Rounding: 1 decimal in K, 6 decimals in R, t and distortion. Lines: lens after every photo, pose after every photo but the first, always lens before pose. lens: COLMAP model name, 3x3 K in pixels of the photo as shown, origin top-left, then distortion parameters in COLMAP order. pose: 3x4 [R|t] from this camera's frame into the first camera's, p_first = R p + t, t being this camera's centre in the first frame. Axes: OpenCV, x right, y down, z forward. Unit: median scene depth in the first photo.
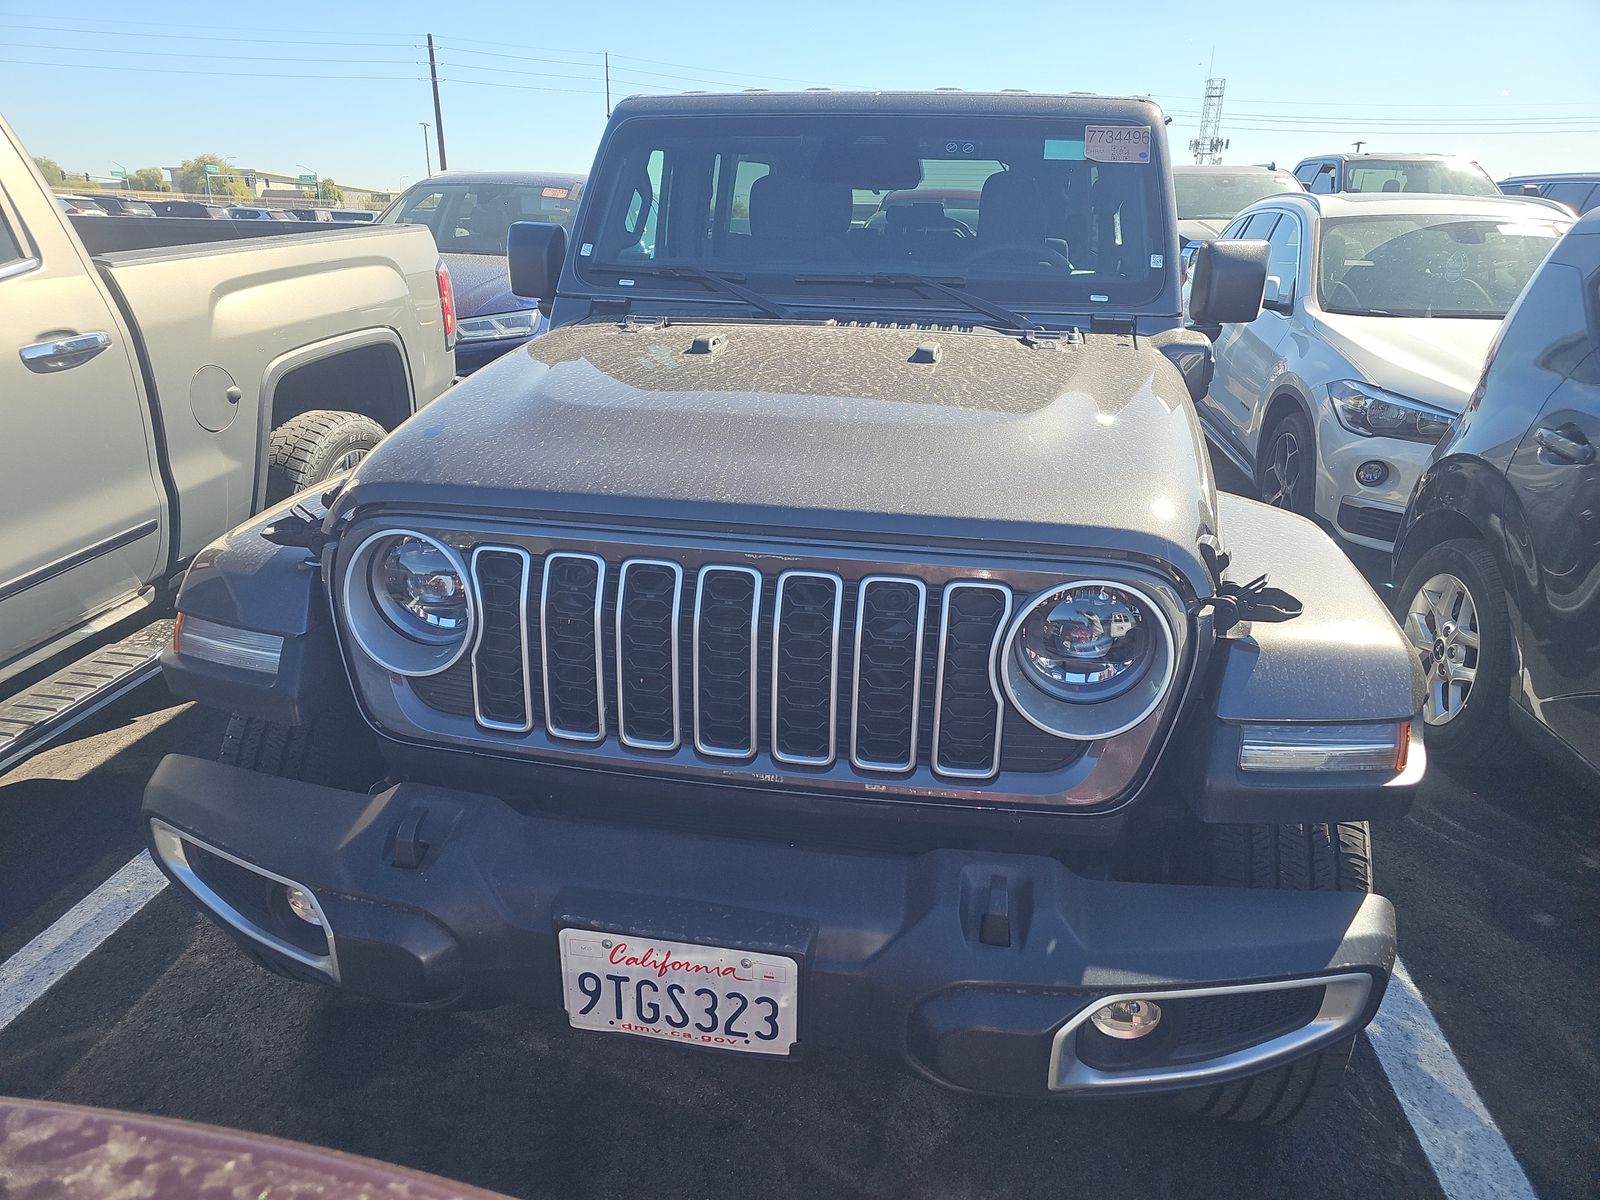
lens RADIAL K [[1065.8, 0, 795.5], [0, 1065.8, 582.7], [0, 0, 1]] dist [0.016225, -0.003630]
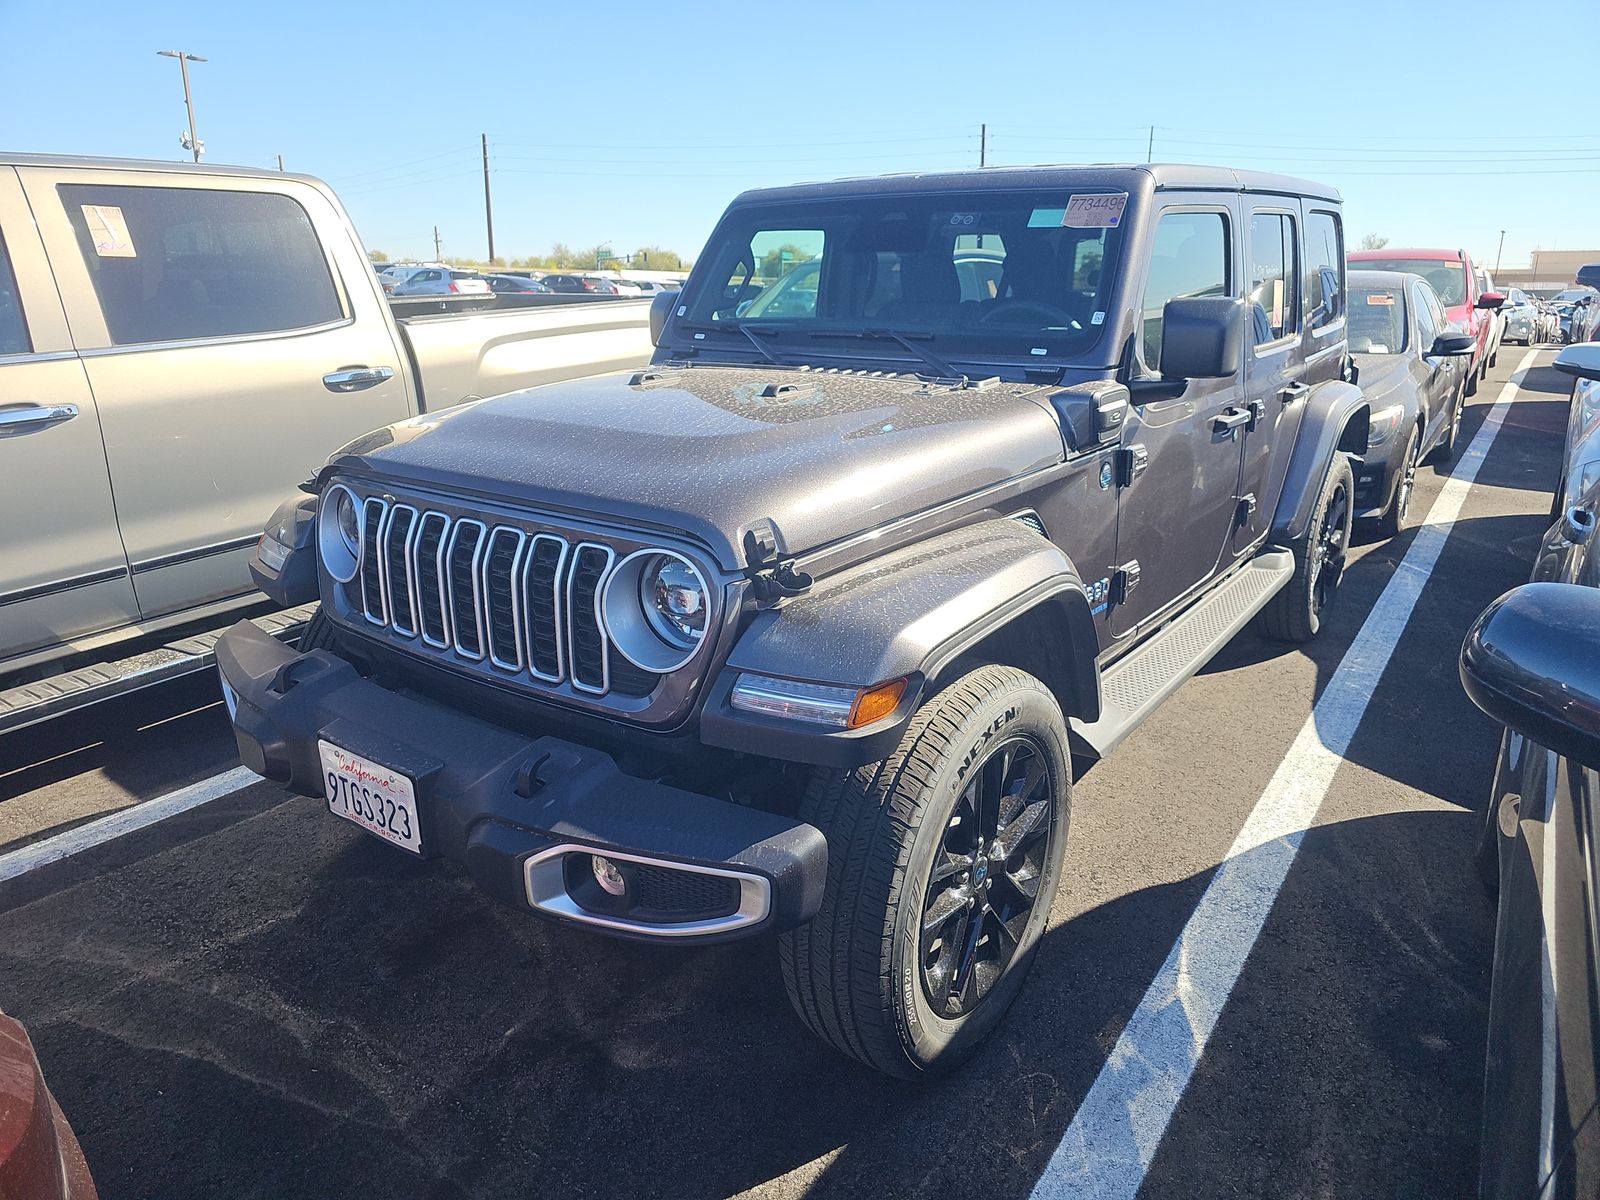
lens RADIAL K [[1080.5, 0, 795.7], [0, 1080.5, 593.6], [0, 0, 1]] dist [-0.001127, -0.001258]
pose [[0.897570, 0.107767, -0.427498, 0.813387], [-0.132476, 0.990780, -0.028381, 0.056657], [0.420498, 0.082107, 0.903571, -0.097924]]
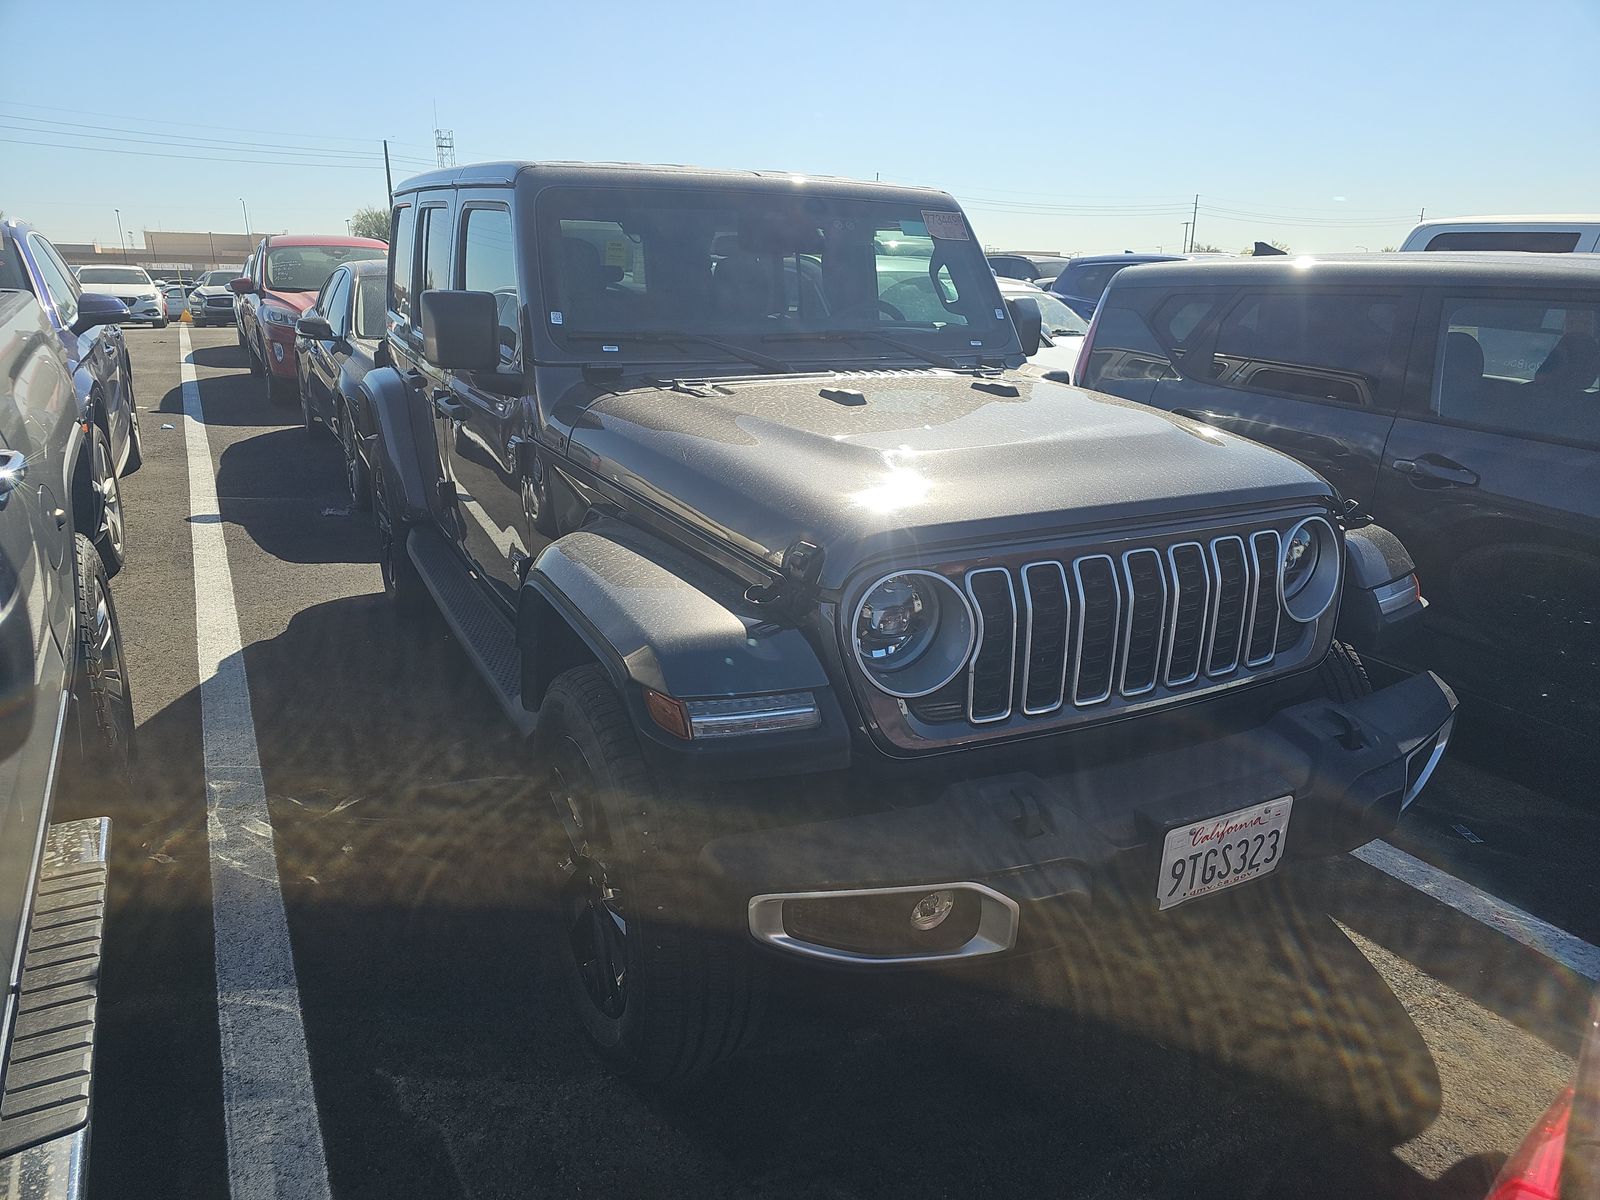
lens RADIAL K [[1065.8, 0, 795.5], [0, 1065.8, 582.7], [0, 0, 1]] dist [0.016225, -0.003630]
pose [[0.794708, -0.172925, 0.581838, -1.028842], [0.194332, 0.980591, 0.026006, -0.081134], [-0.575043, 0.092402, 0.812888, 0.127460]]
